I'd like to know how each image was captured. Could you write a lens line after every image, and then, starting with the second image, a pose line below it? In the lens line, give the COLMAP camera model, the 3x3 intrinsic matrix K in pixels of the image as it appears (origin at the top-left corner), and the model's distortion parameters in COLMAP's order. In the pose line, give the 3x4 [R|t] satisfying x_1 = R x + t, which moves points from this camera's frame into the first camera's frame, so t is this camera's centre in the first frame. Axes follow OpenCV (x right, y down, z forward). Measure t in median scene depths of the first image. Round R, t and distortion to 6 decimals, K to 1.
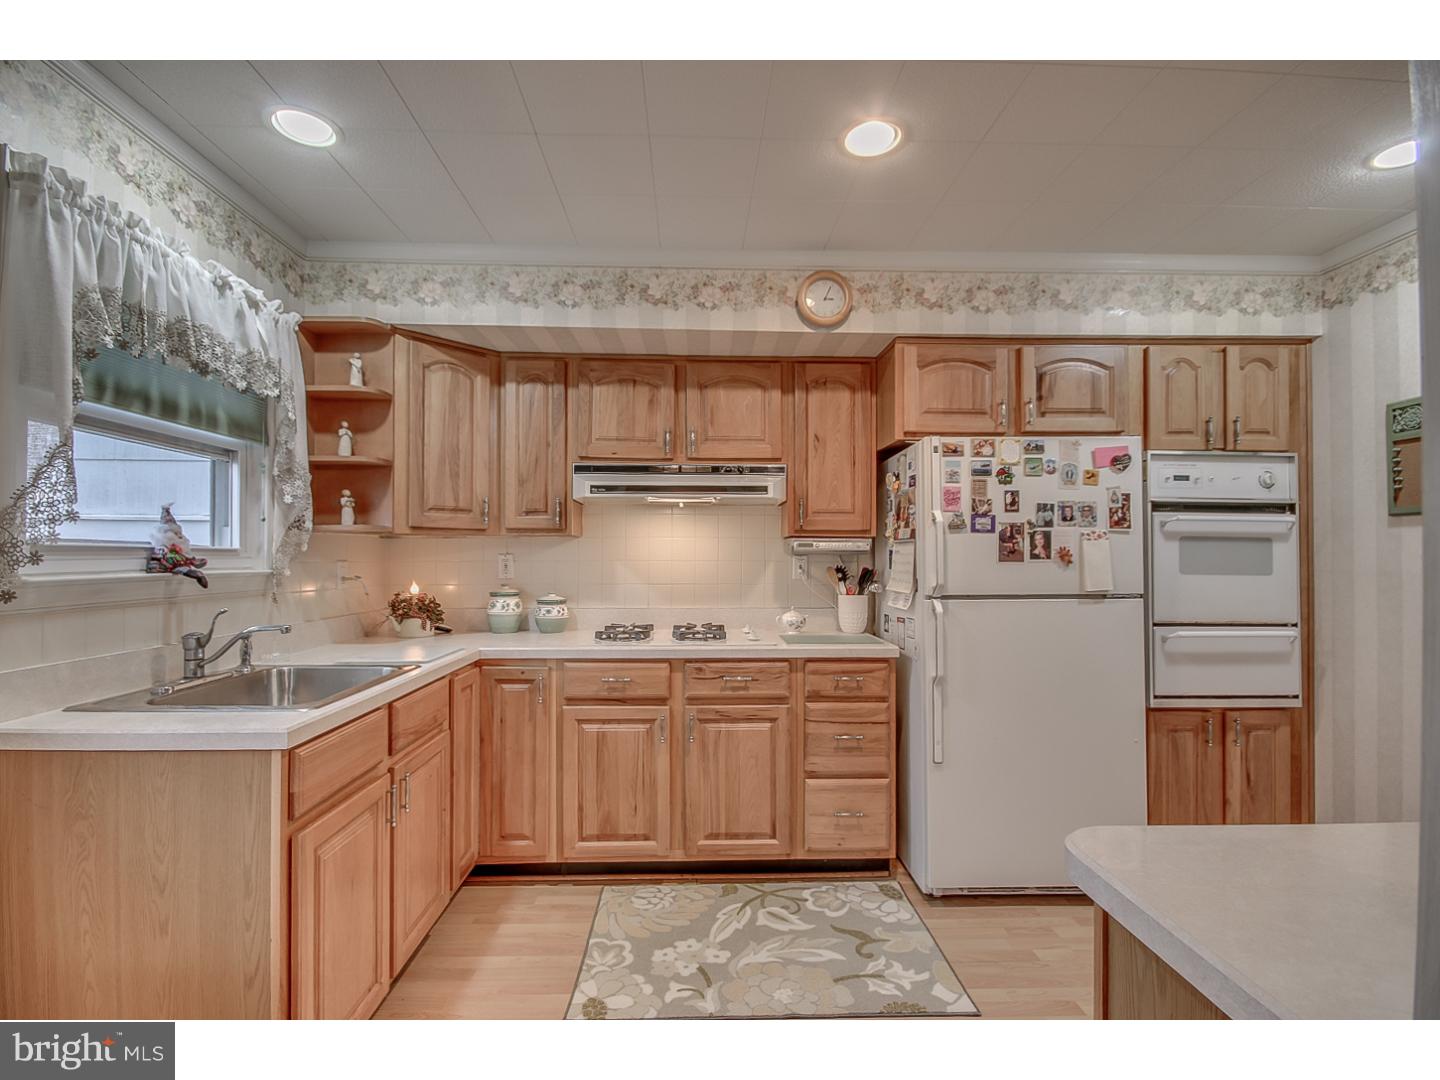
lens RADIAL K [[684.2, 0, 721.3], [0, 684.2, 549.5], [0, 0, 1]] dist [0.000695, 0.000020]
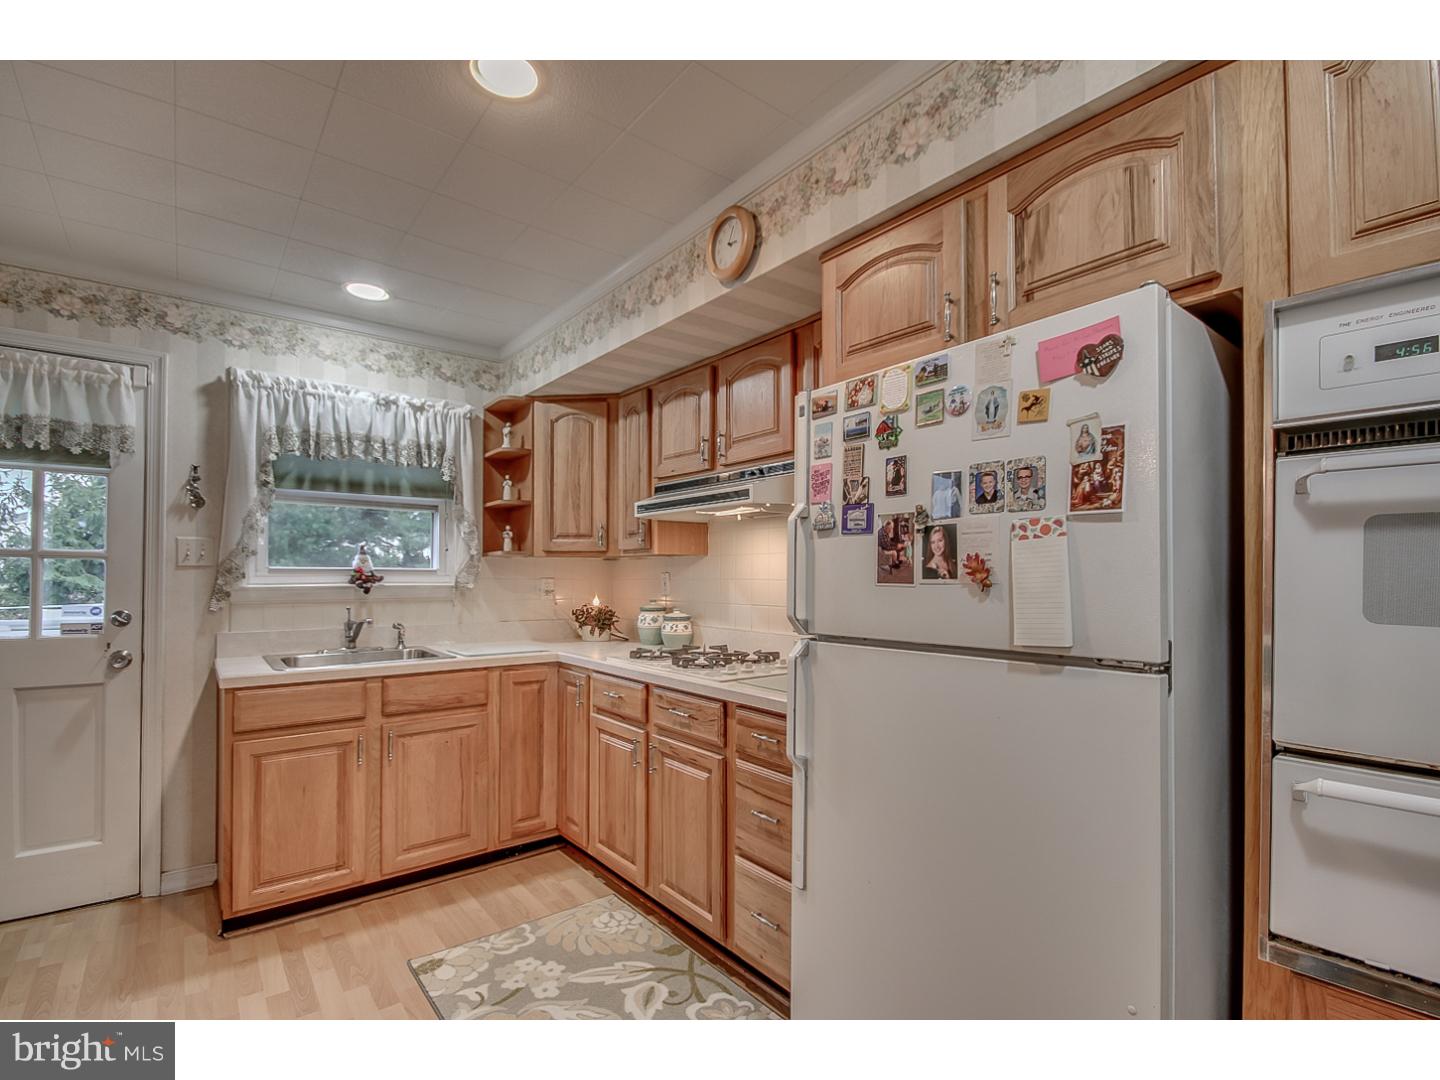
lens RADIAL K [[683.2, 0, 726.5], [0, 683.2, 567.6], [0, 0, 1]] dist [-0.001810, -0.000026]
pose [[0.594721, -0.009665, -0.803874, 0.794126], [0.007356, 0.999951, -0.006581, 0.008140], [0.803898, -0.001999, 0.594763, 0.547707]]
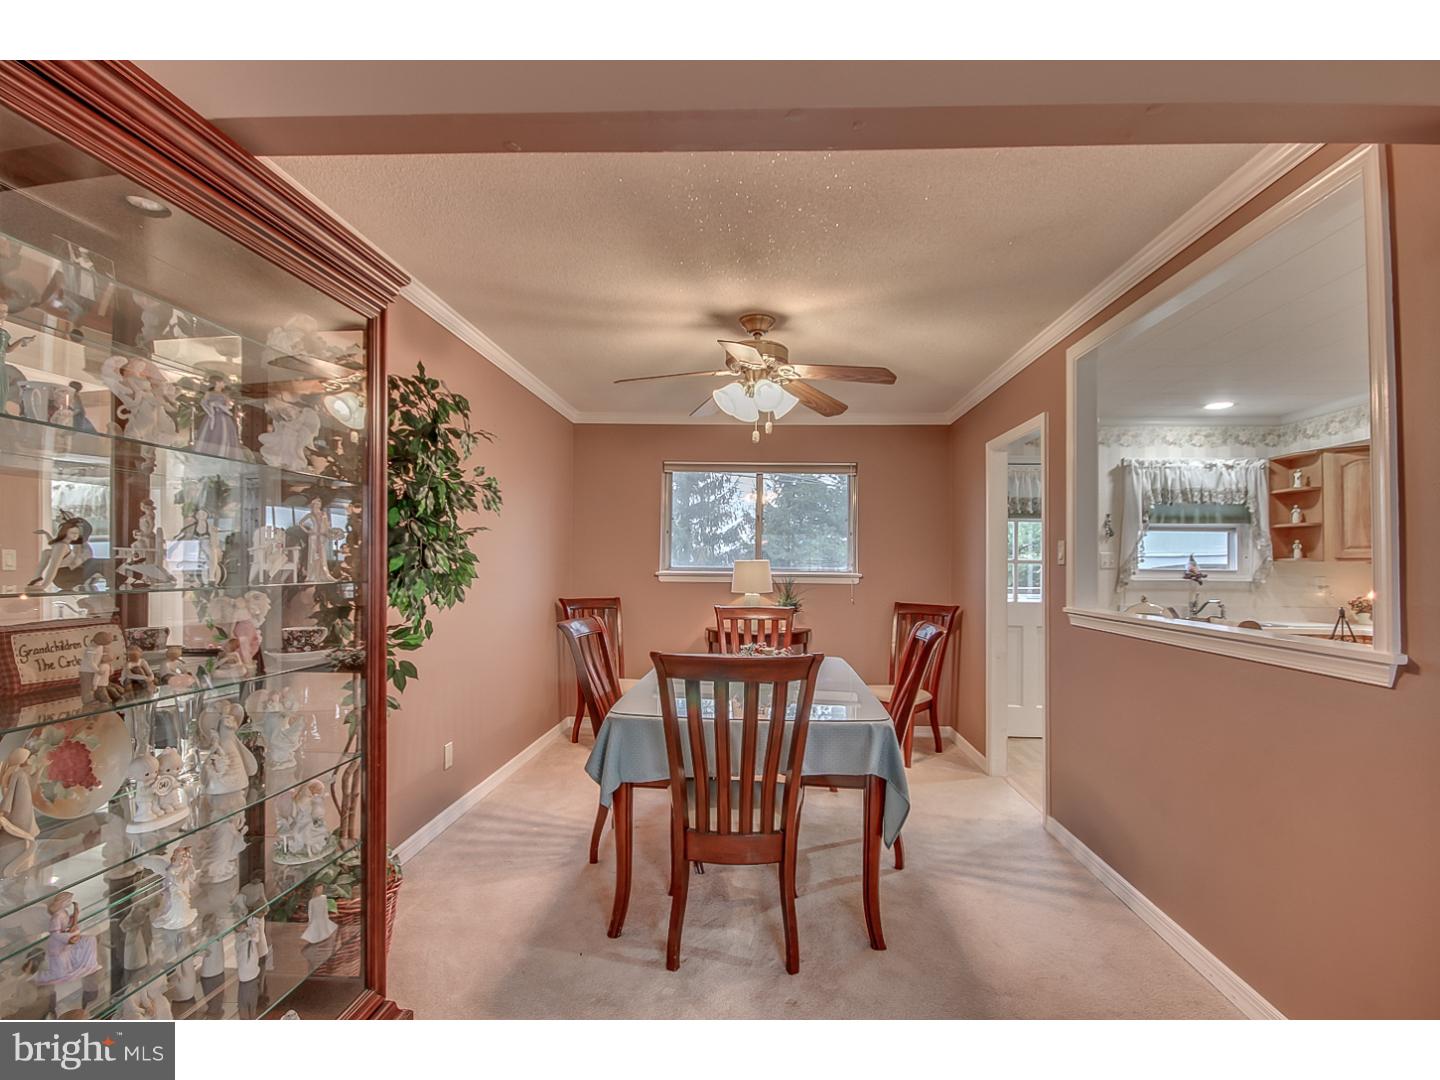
lens RADIAL K [[684.2, 0, 721.3], [0, 684.2, 549.5], [0, 0, 1]] dist [0.000695, 0.000020]
pose [[-0.098623, -0.027118, -0.994755, 1.552899], [-0.000672, 0.999630, -0.027185, -0.006818], [0.995125, -0.002012, -0.098604, -0.436563]]
